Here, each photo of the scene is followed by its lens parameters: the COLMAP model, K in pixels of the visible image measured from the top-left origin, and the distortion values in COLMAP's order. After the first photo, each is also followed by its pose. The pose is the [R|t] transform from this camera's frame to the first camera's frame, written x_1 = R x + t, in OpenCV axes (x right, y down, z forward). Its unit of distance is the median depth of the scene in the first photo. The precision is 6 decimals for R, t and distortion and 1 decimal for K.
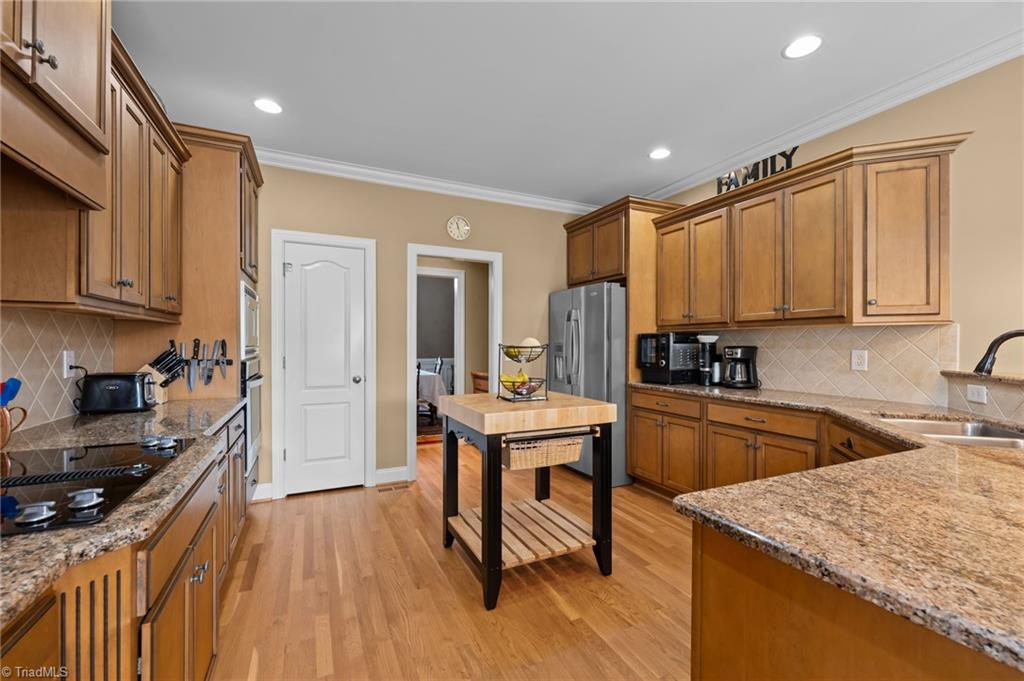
lens RADIAL K [[421.1, 0, 510.5], [0, 421.1, 346.5], [0, 0, 1]] dist [0.001466, -0.000397]
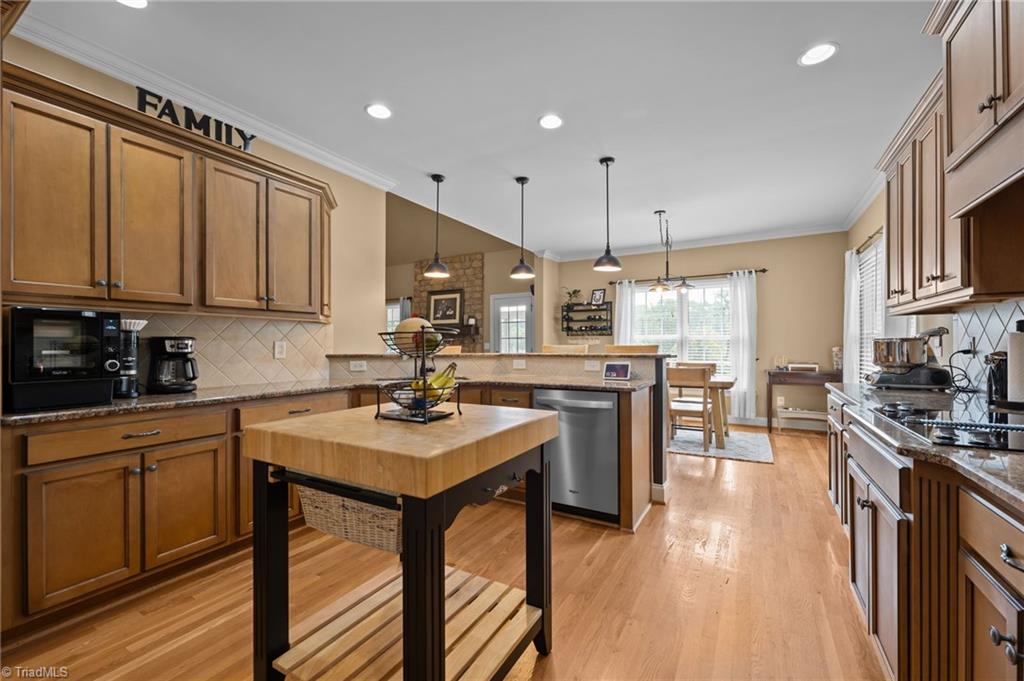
lens RADIAL K [[421.1, 0, 508.4], [0, 421.1, 344.1], [0, 0, 1]] dist [0.001466, -0.000397]
pose [[-0.566209, -0.004352, 0.824251, -0.450732], [-0.001350, 0.999990, 0.004352, 0.009384], [-0.824261, 0.001352, -0.566209, 1.010202]]
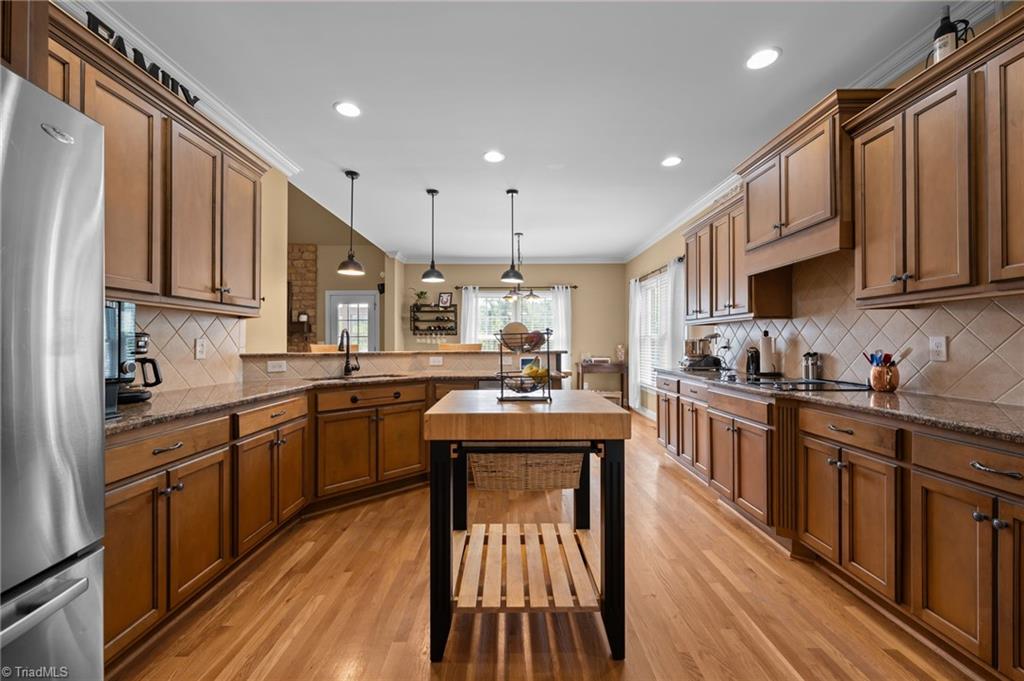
lens RADIAL K [[421.1, 0, 503.9], [0, 421.1, 340.6], [0, 0, 1]] dist [0.001466, -0.000397]
pose [[-0.902614, -0.002842, 0.430441, -0.228960], [-0.004559, 0.999985, -0.002957, 0.011313], [-0.430426, -0.004632, -0.902614, 1.413356]]
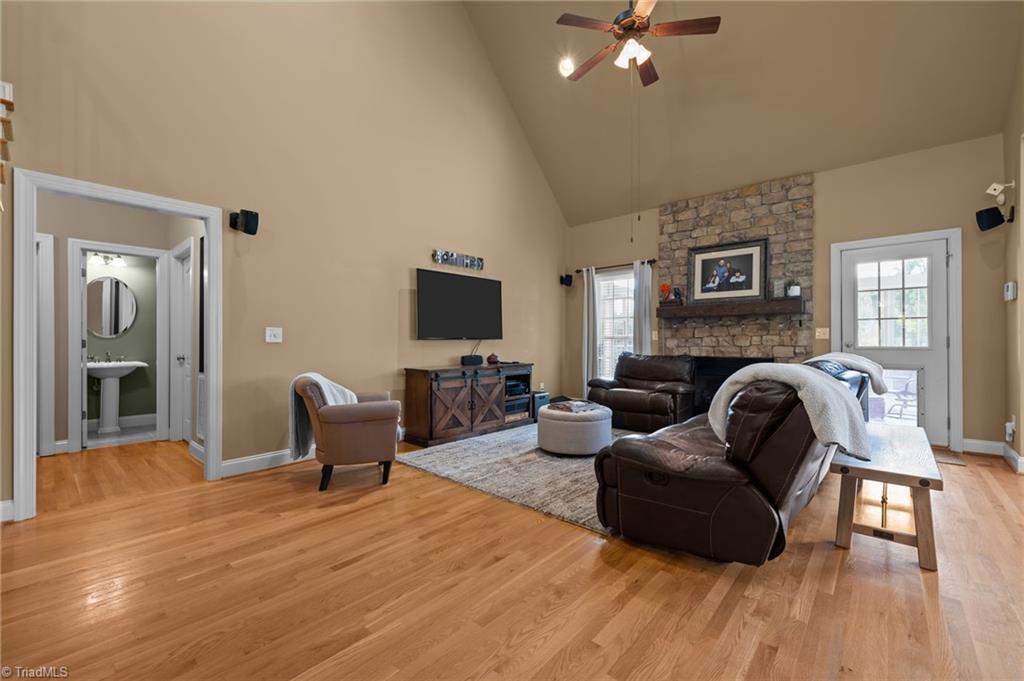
lens RADIAL K [[421.1, 0, 512.8], [0, 421.1, 337.6], [0, 0, 1]] dist [0.001466, -0.000397]
pose [[-0.389725, -0.004684, 0.920919, 0.880173], [0.000485, 0.999986, 0.005292, 0.041330], [-0.920931, 0.002509, -0.389717, 1.258944]]
